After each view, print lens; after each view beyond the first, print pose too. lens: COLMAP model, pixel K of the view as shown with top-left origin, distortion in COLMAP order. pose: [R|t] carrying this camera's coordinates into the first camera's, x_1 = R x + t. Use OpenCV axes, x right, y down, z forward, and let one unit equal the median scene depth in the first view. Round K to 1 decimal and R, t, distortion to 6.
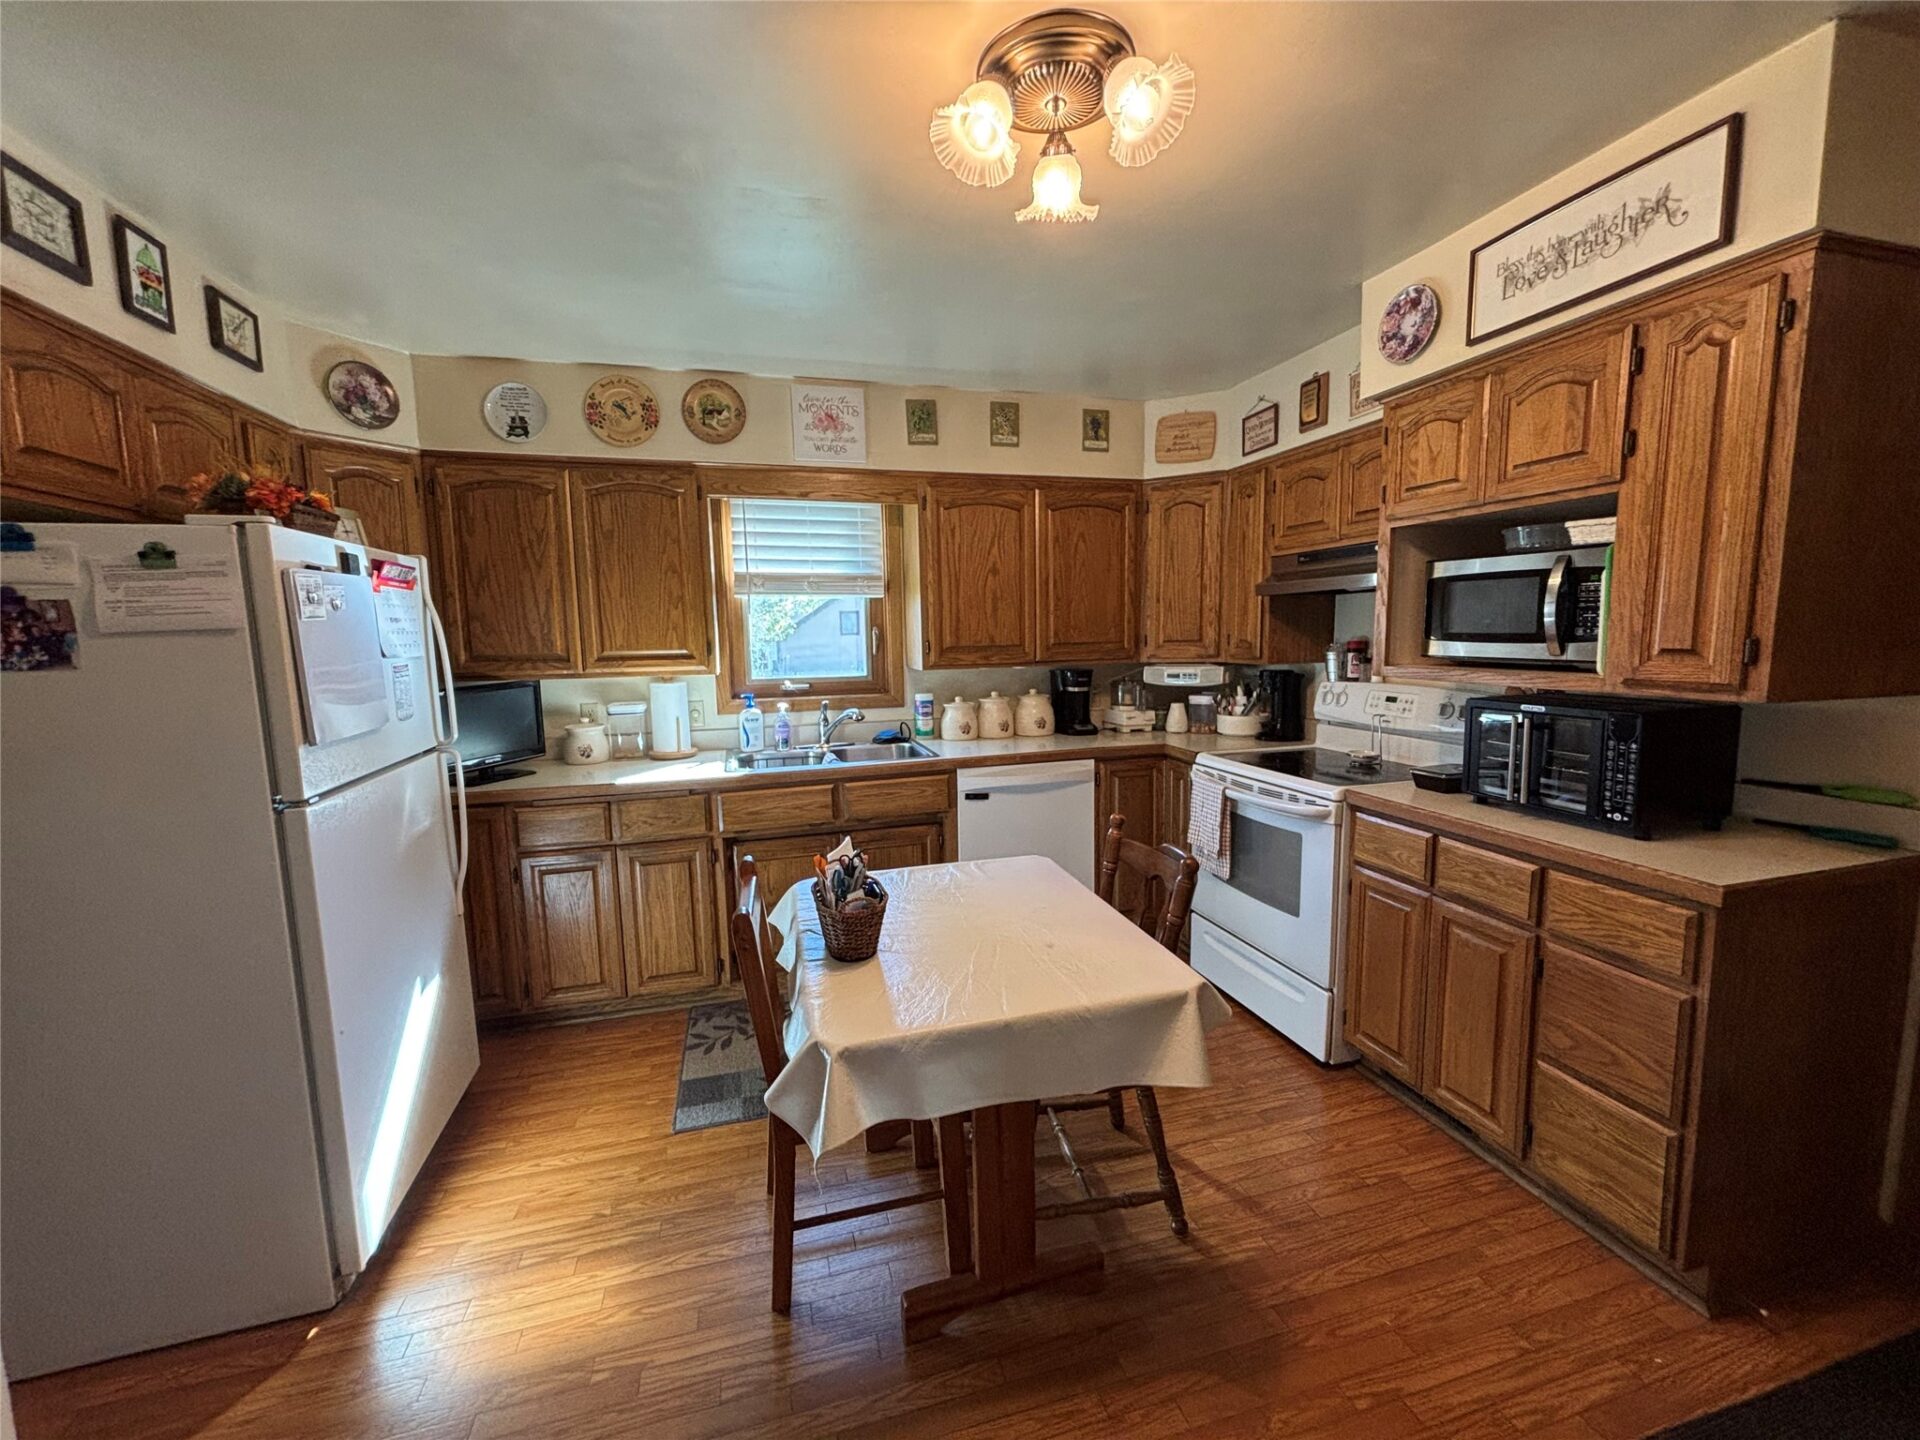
lens RADIAL K [[766.3, 0, 967.8], [0, 766.3, 719.4], [0, 0, 1]] dist [-0.000465, -0.000179]
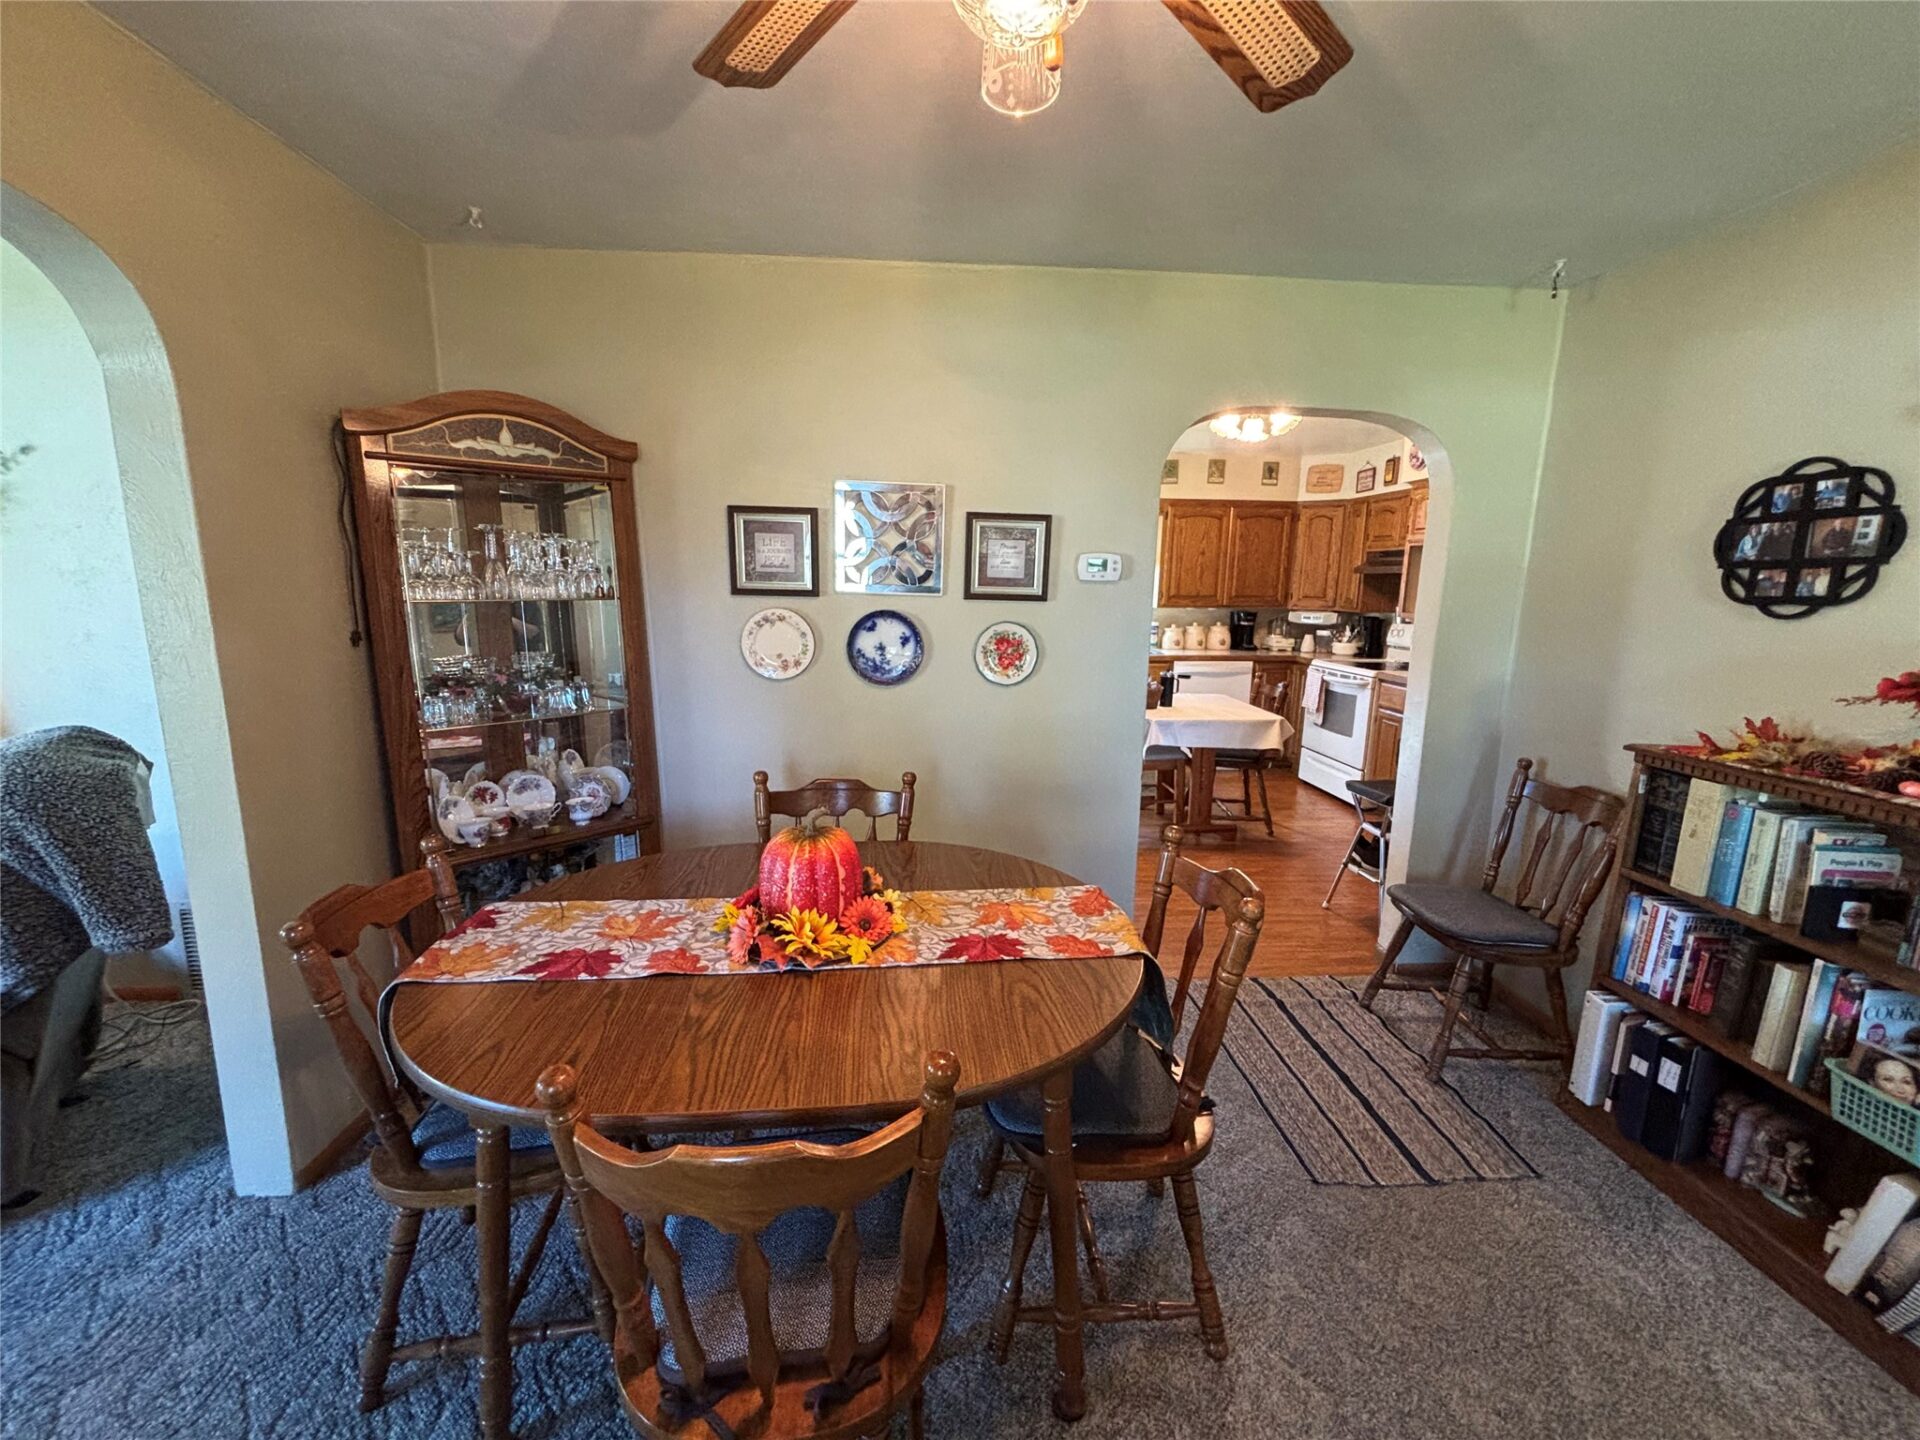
lens RADIAL K [[772.5, 0, 963.9], [0, 772.5, 719.5], [0, 0, 1]] dist [0.001579, -0.000372]
pose [[0.976017, 0.072054, -0.205423, -0.128292], [-0.058609, 0.995767, 0.070806, 0.110812], [0.209655, -0.057069, 0.976109, -1.027358]]
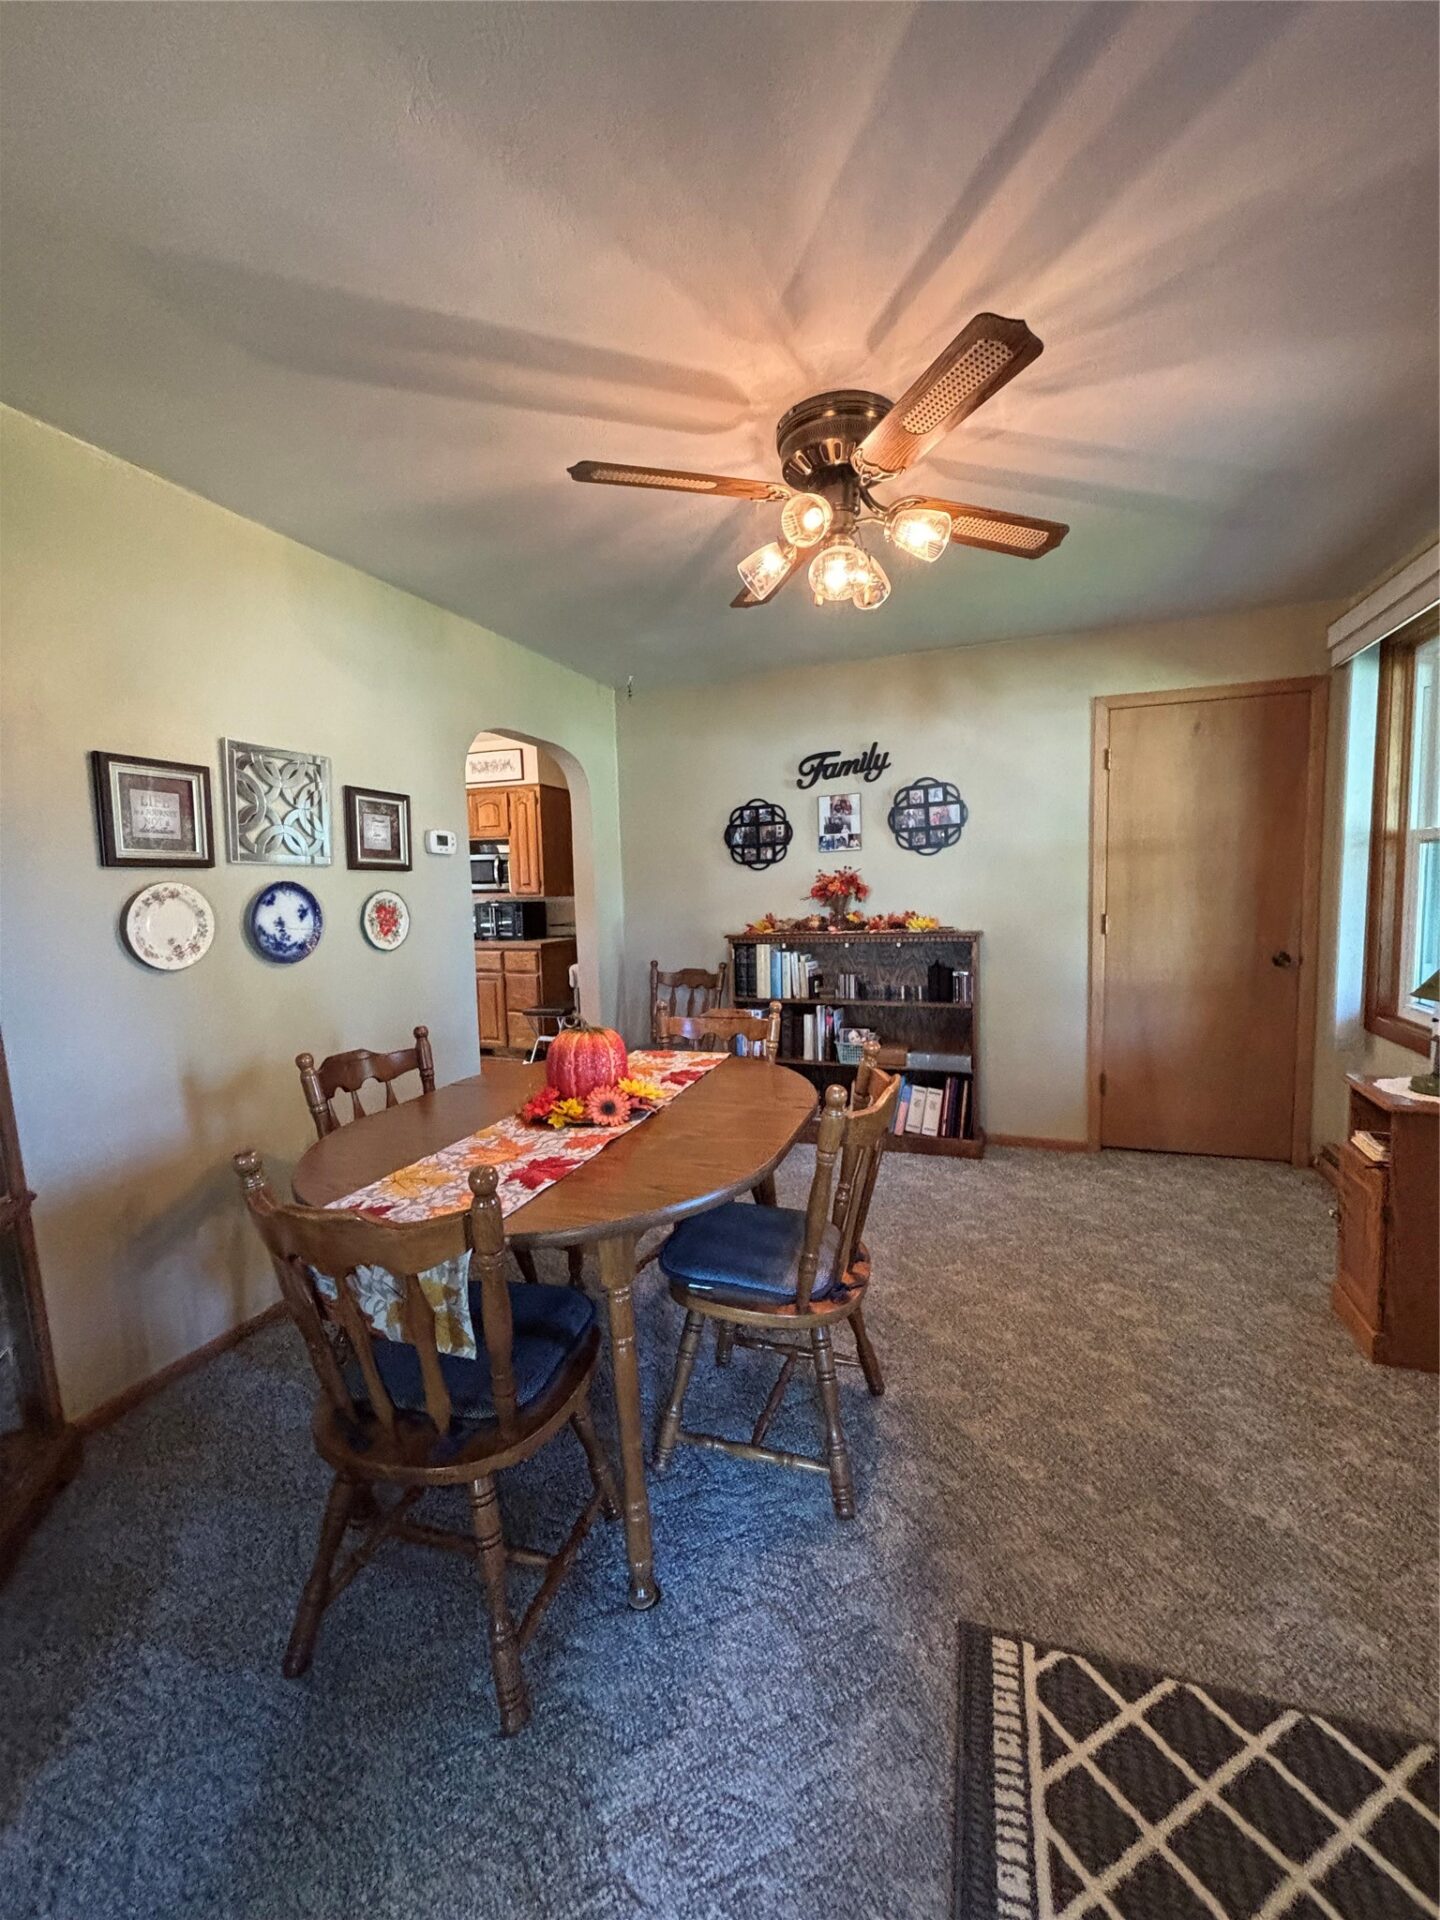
lens RADIAL K [[766.3, 0, 731.8], [0, 766.3, 961.0], [0, 0, 1]] dist [-0.000465, -0.000179]
pose [[0.590555, -0.072814, 0.803706, -0.782413], [0.103851, 0.994497, 0.013791, 0.175719], [-0.800287, 0.075321, 0.594867, -1.037308]]
